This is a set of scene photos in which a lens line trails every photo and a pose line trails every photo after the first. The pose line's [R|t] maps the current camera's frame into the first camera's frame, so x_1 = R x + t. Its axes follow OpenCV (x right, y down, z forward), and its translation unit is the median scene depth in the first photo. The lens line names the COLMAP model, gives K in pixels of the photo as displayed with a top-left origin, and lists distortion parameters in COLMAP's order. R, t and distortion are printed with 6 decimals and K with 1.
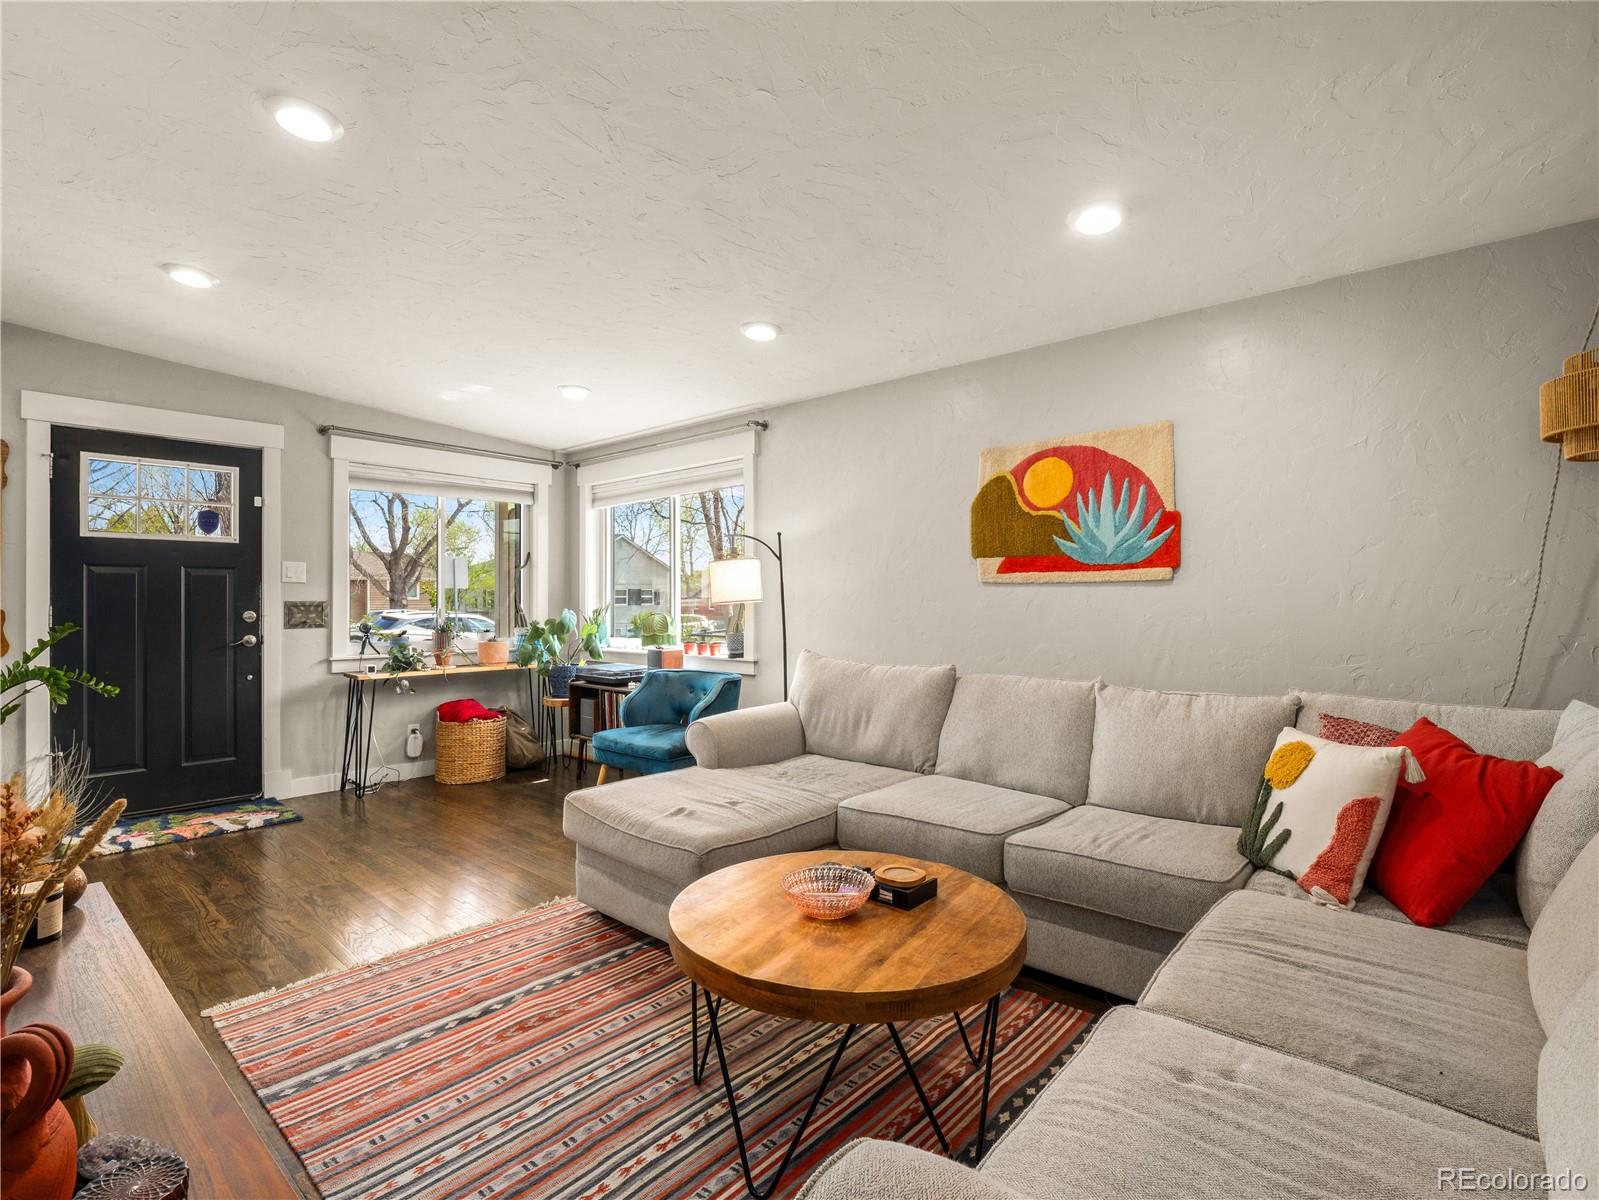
lens RADIAL K [[778.7, 0, 804.4], [0, 778.7, 595.9], [0, 0, 1]] dist [-0.004542, -0.000719]
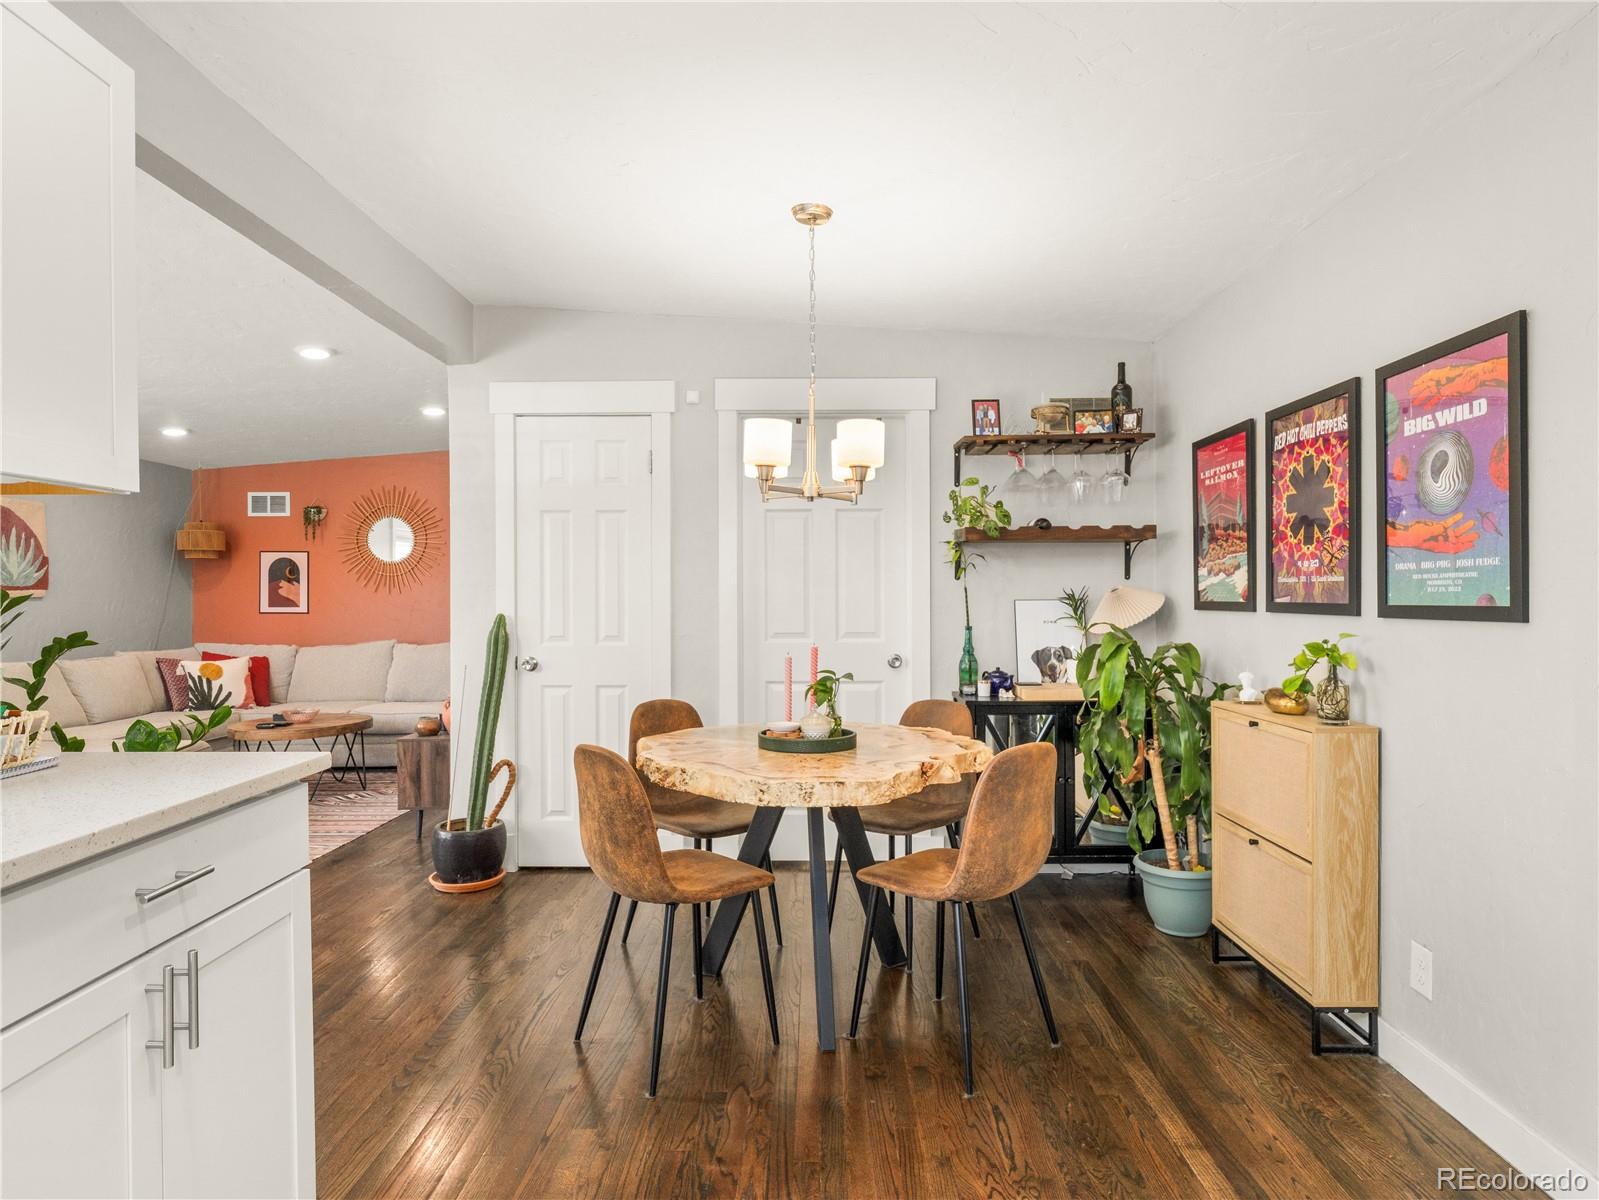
lens RADIAL K [[923.2, 0, 800.9], [0, 923.2, 602.8], [0, 0, 1]] dist [-0.009733, -0.000746]
pose [[-0.654099, 0.003027, 0.756403, -1.919955], [0.000873, 0.999994, -0.003247, -0.001031], [-0.756409, -0.001464, -0.654098, 0.975183]]
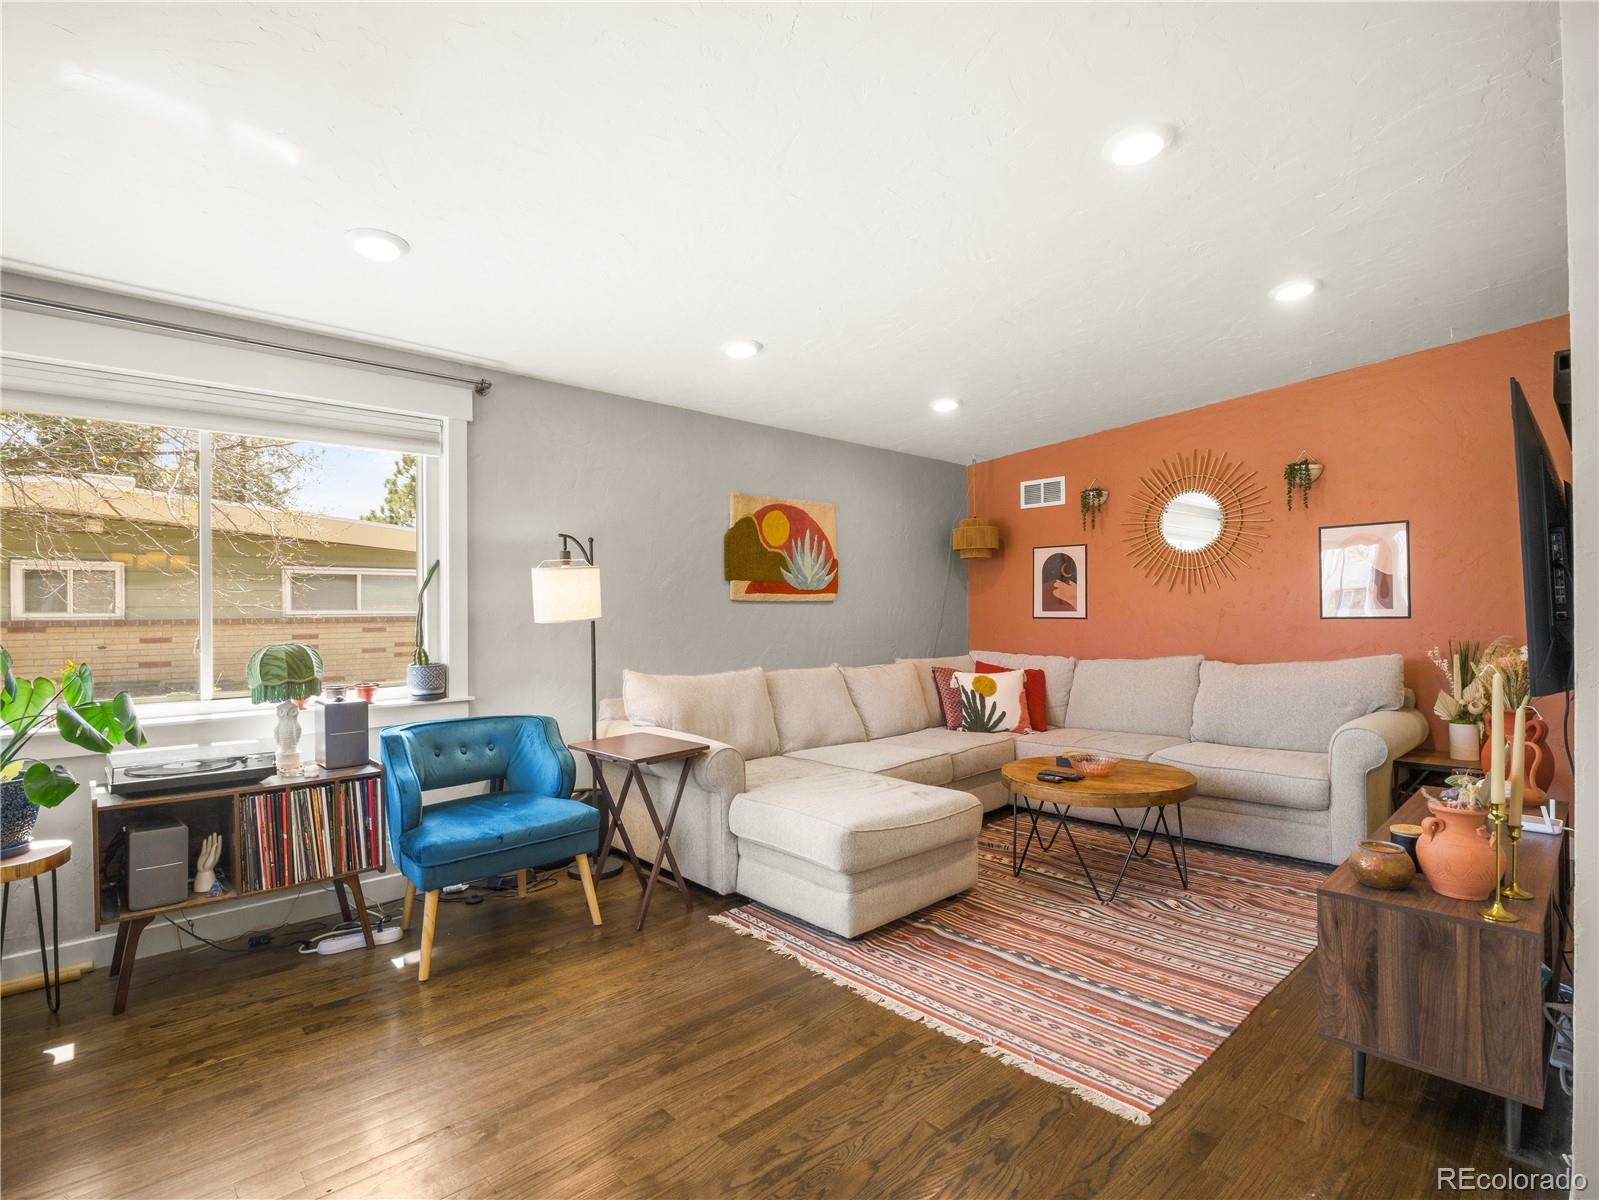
lens RADIAL K [[778.7, 0, 801.4], [0, 778.7, 608.2], [0, 0, 1]] dist [-0.004542, -0.000719]
pose [[0.094441, 0.003458, 0.995524, -1.066472], [0.002084, 0.999991, -0.003671, -0.000018], [-0.995528, 0.002421, 0.094433, 0.842985]]
